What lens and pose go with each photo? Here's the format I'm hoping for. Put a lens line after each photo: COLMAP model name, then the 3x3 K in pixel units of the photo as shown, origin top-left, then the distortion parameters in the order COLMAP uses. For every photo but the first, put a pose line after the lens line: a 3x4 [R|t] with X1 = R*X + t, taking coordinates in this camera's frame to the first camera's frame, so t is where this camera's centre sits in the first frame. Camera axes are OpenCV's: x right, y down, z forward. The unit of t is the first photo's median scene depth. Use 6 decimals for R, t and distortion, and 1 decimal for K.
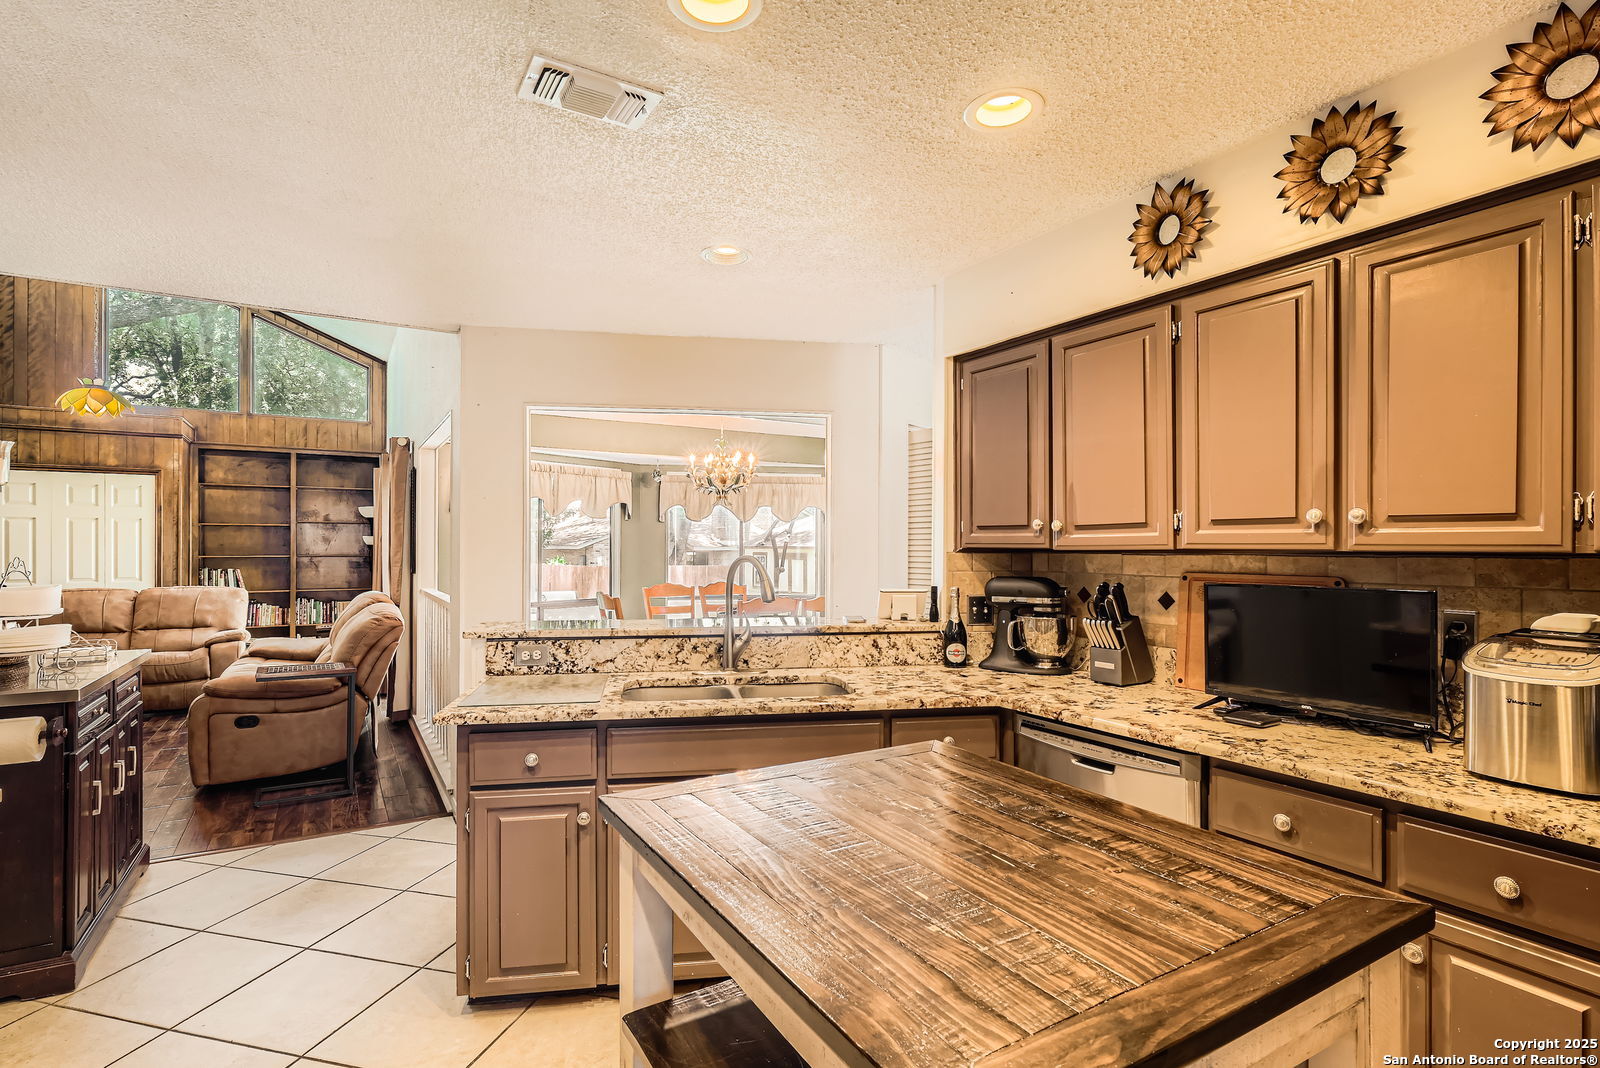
lens RADIAL K [[805.2, 0, 800.2], [0, 805.2, 539.0], [0, 0, 1]] dist [-0.004925, 0.000667]
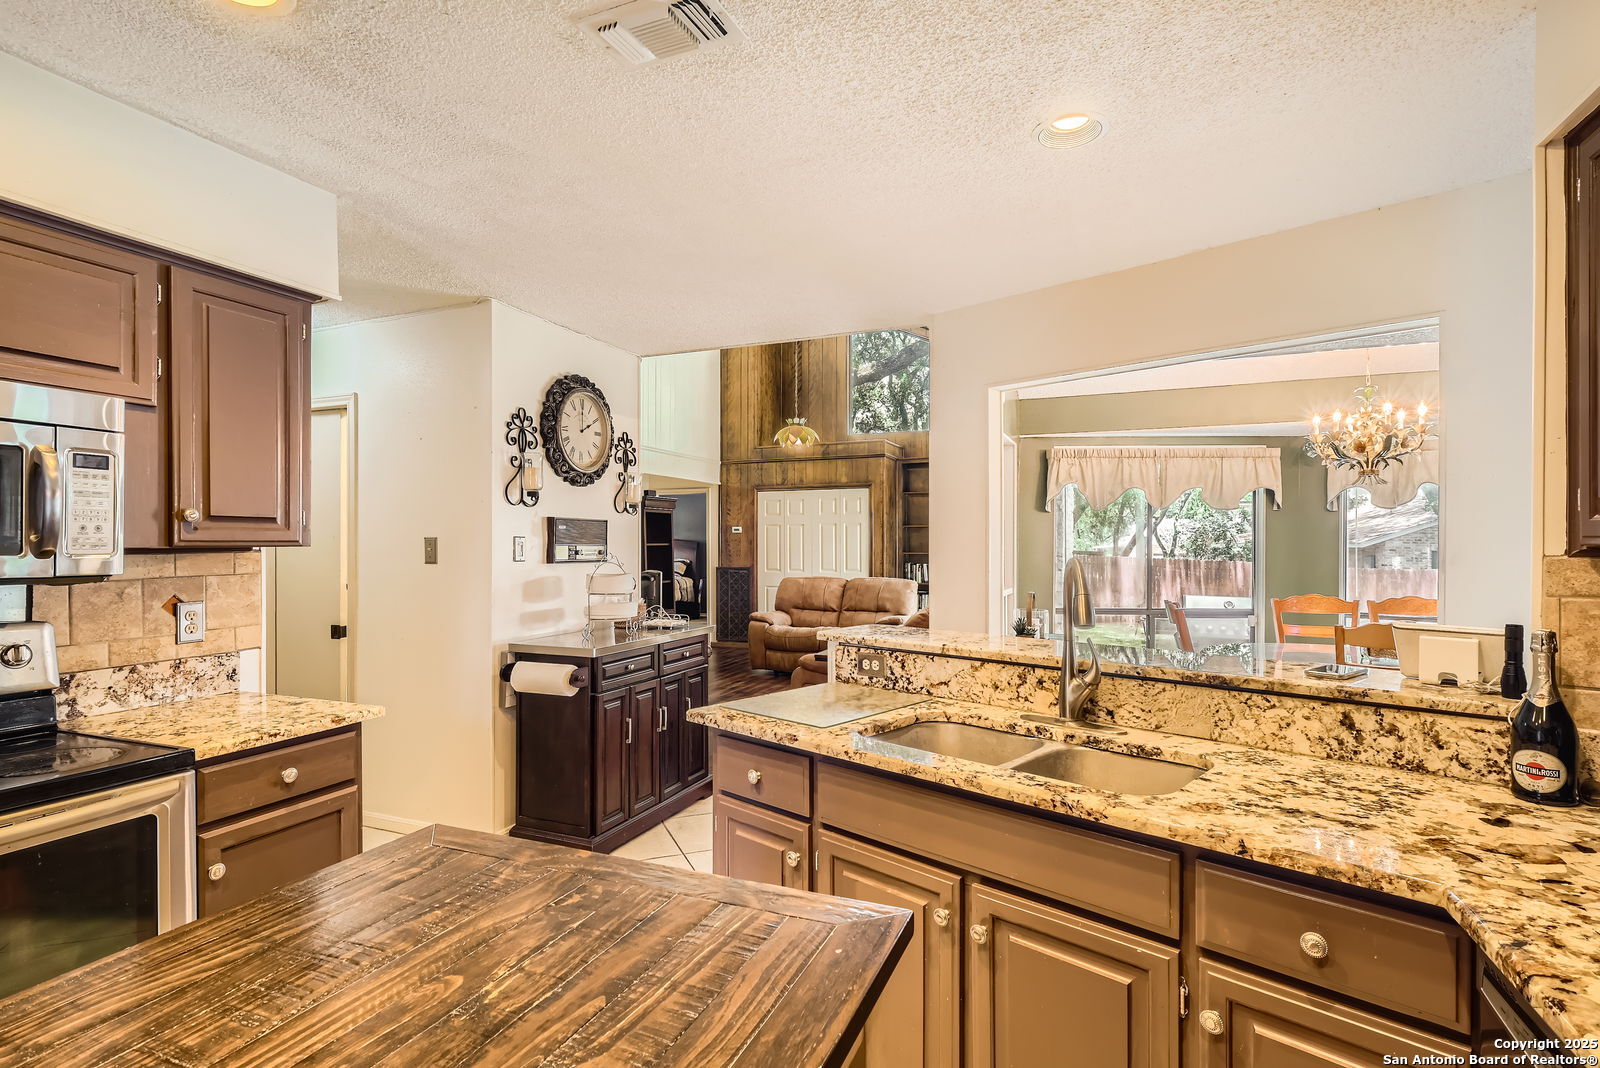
lens RADIAL K [[805.2, 0, 803.4], [0, 805.2, 542.8], [0, 0, 1]] dist [-0.004925, 0.000667]
pose [[0.568717, -0.003548, -0.822525, 0.336019], [0.009772, 0.999949, 0.002443, 0.003244], [0.822475, -0.009426, 0.568723, 0.383497]]
